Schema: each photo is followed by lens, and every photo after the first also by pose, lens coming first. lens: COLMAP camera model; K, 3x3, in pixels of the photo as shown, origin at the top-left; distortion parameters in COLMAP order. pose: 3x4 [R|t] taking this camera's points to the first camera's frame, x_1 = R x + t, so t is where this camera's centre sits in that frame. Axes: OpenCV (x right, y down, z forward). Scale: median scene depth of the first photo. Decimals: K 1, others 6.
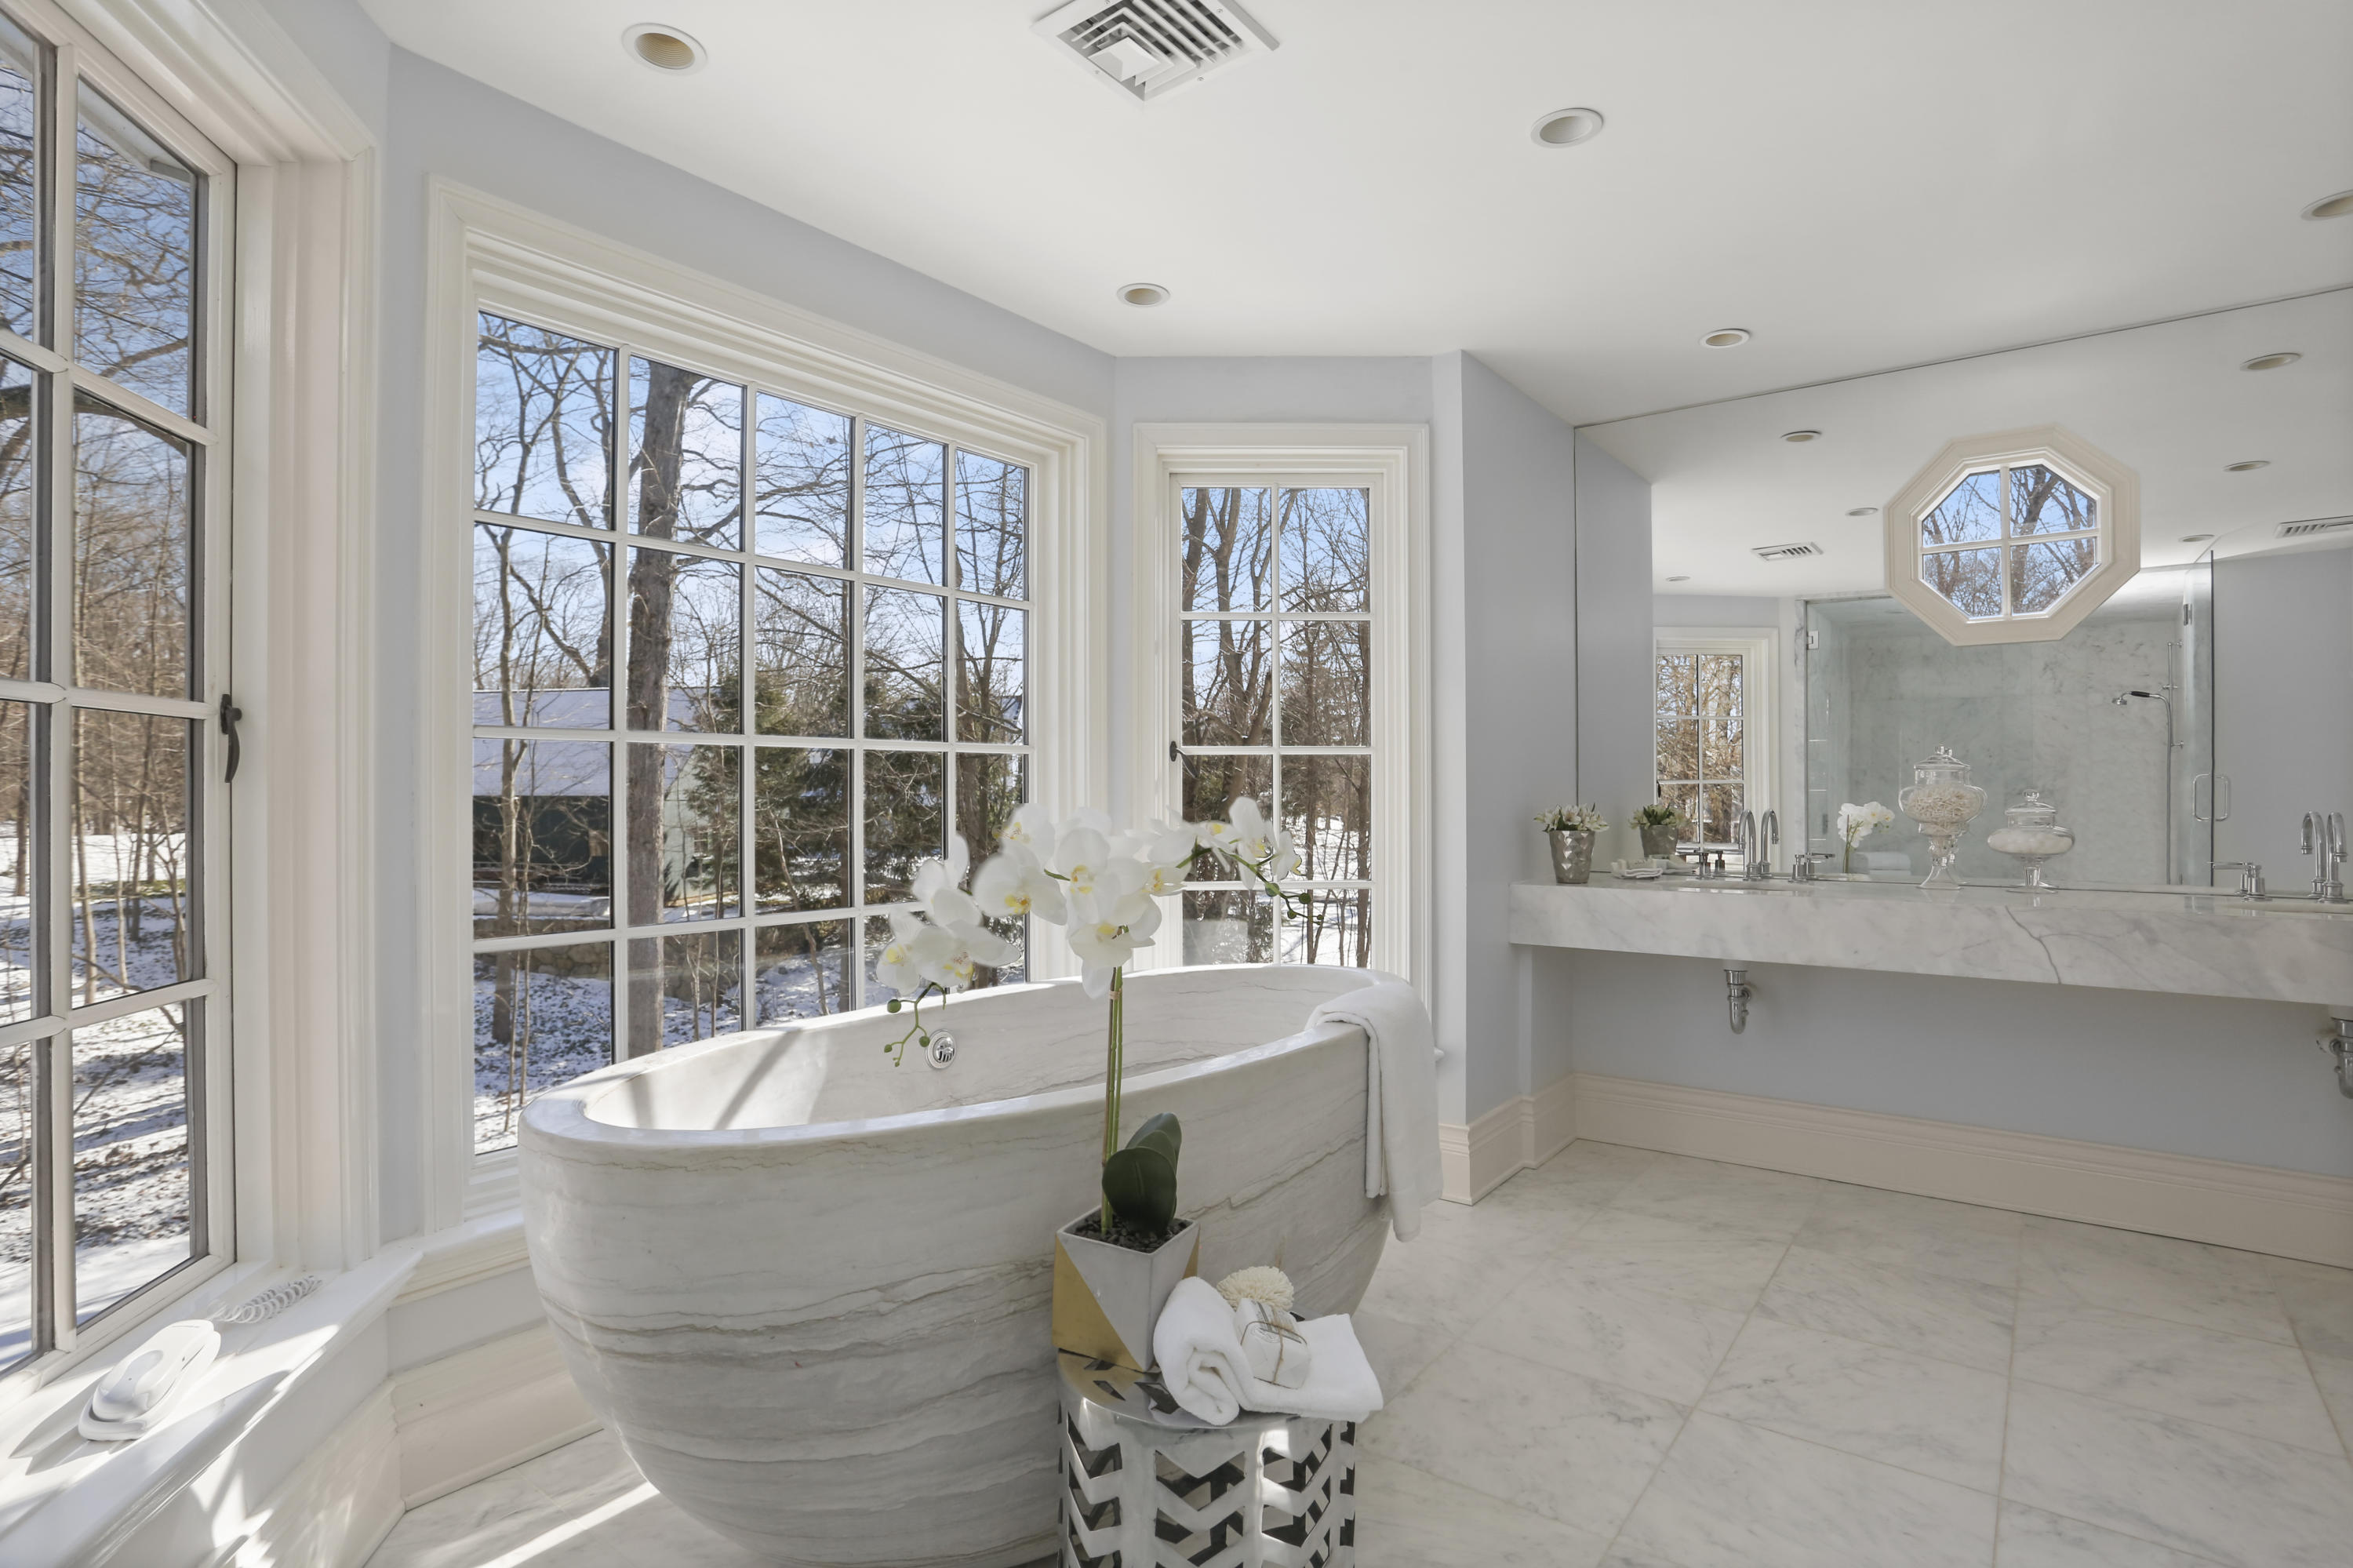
lens RADIAL K [[1194.4, 0, 1182.2], [0, 1194.4, 769.8], [0, 0, 1]] dist [-0.041161, 0.000218]
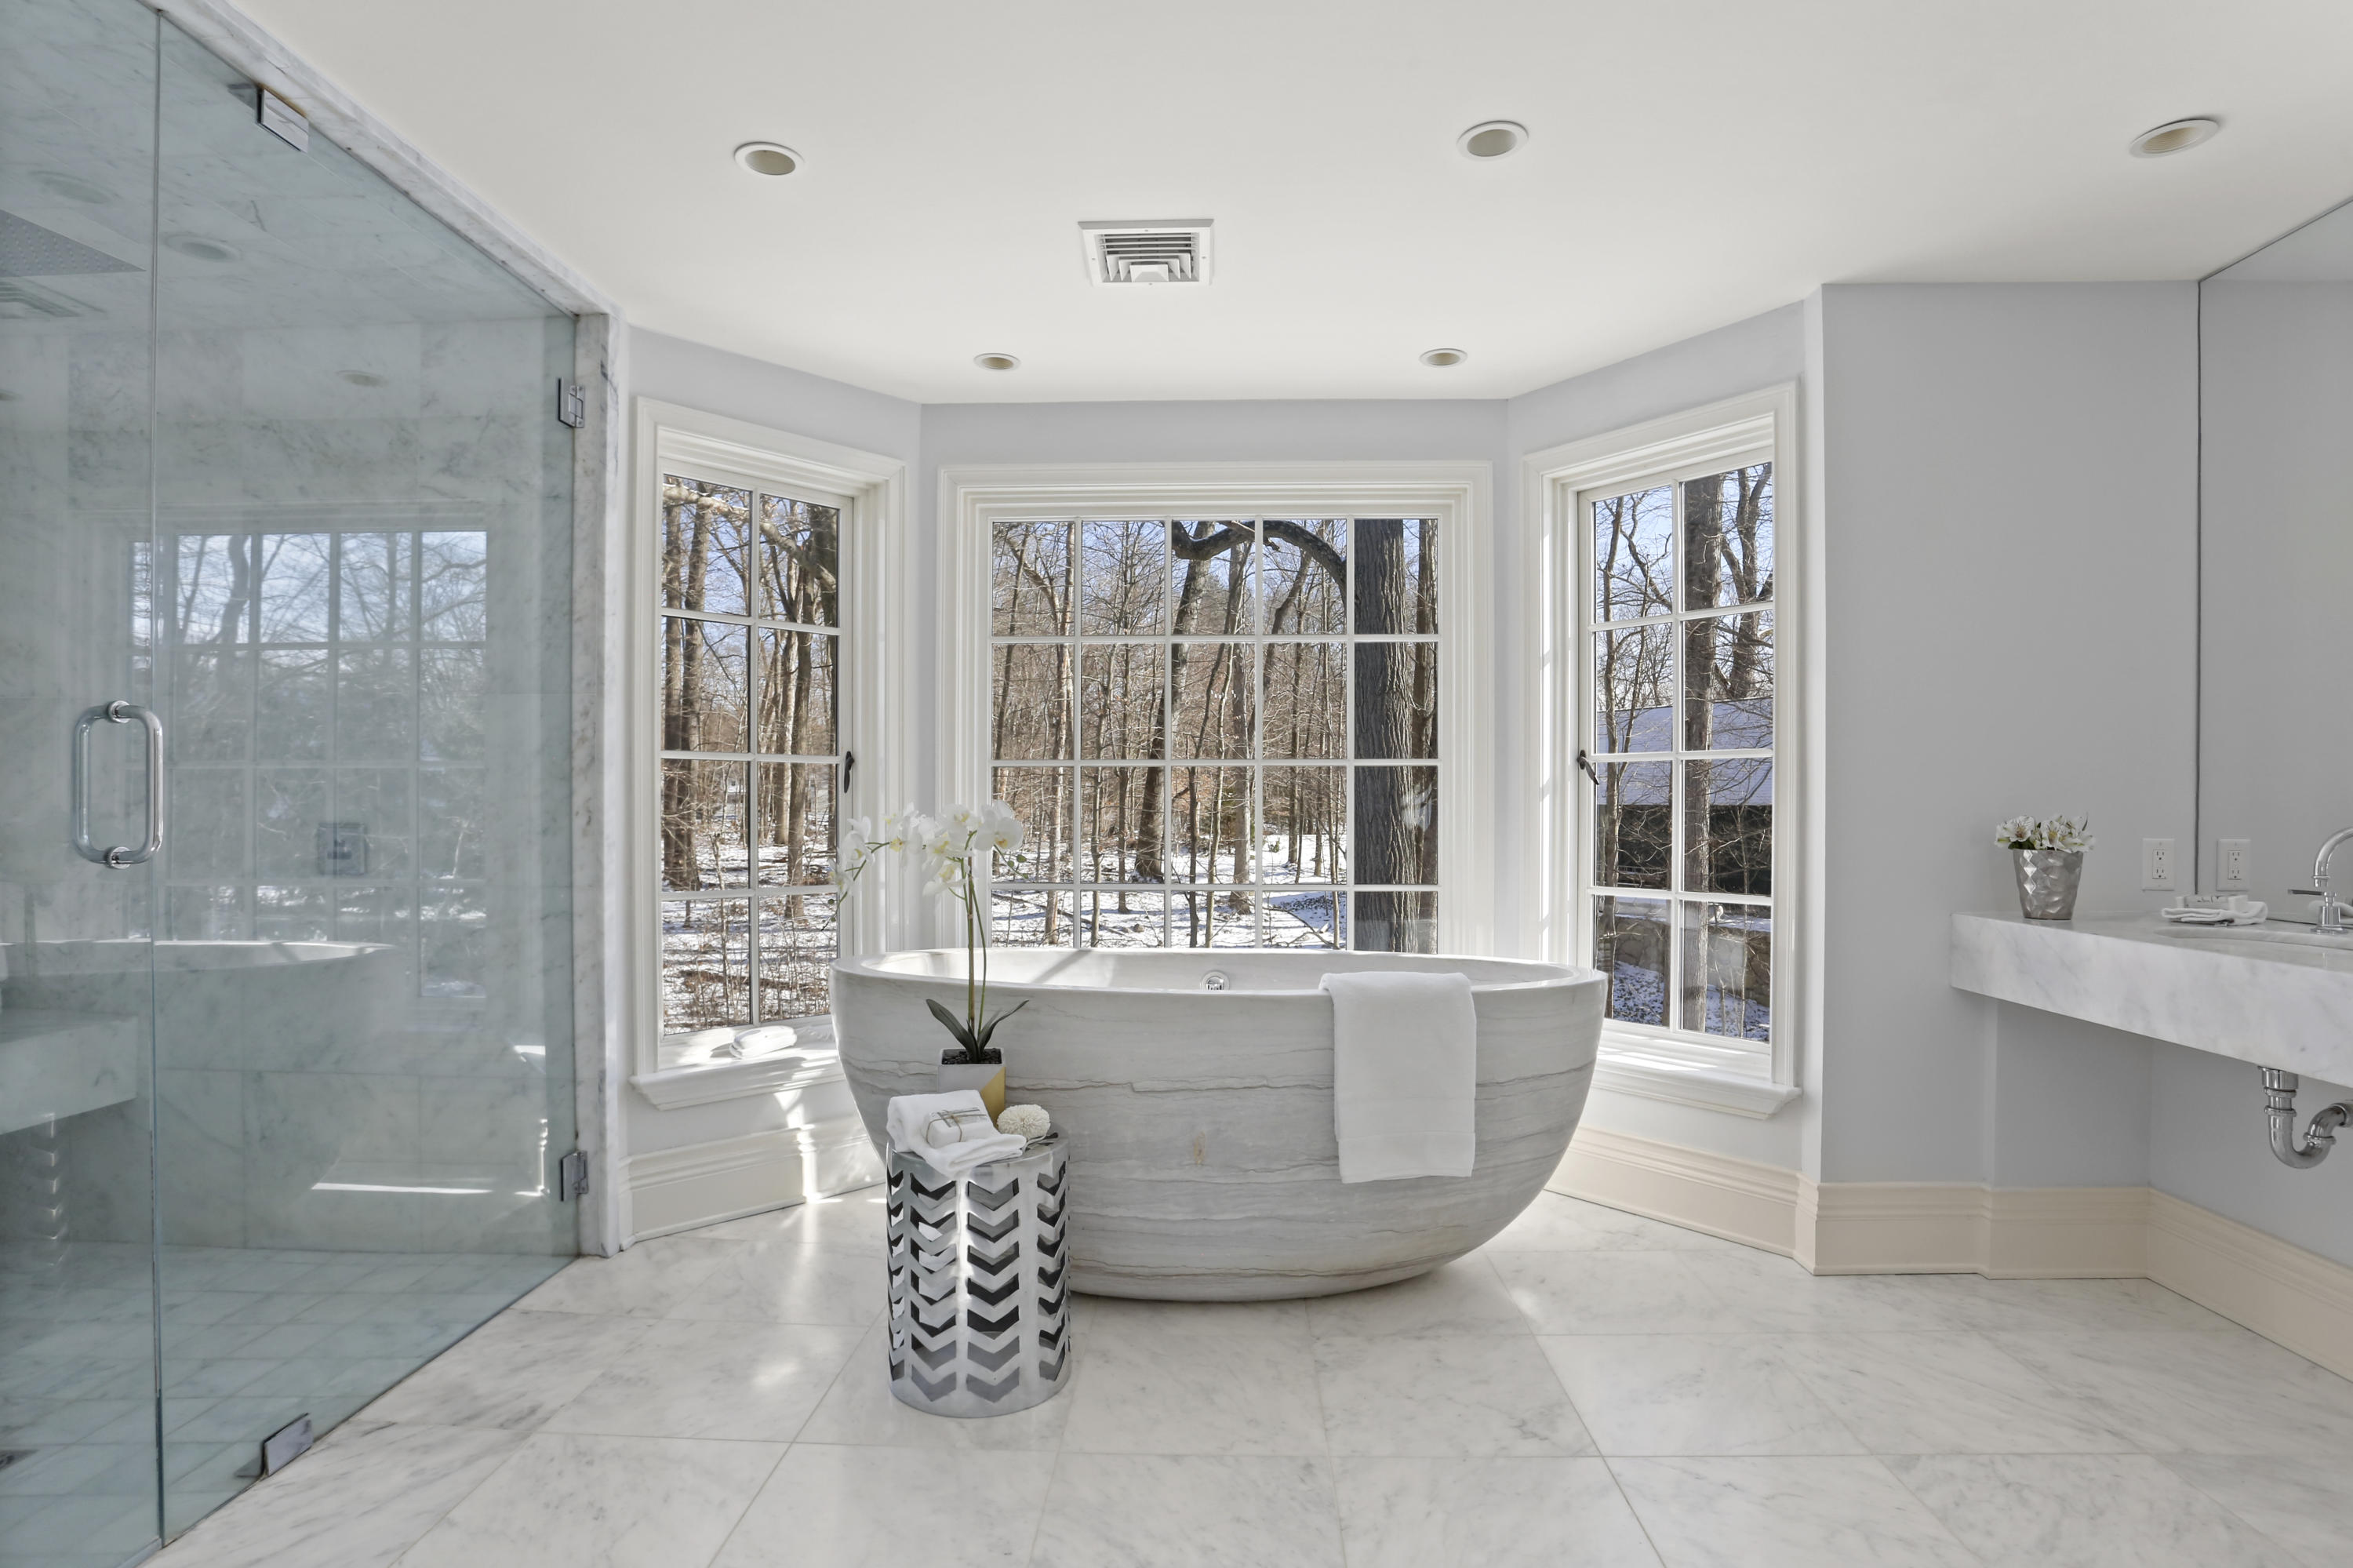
lens RADIAL K [[1224.9, 0, 1185.7], [0, 1224.9, 787.2], [0, 0, 1]] dist [-0.087092, 0.043967]
pose [[0.561040, -0.008968, -0.827740, 0.719894], [0.012718, 0.999917, -0.002212, 0.006705], [0.827691, -0.009286, 0.561107, 0.138778]]
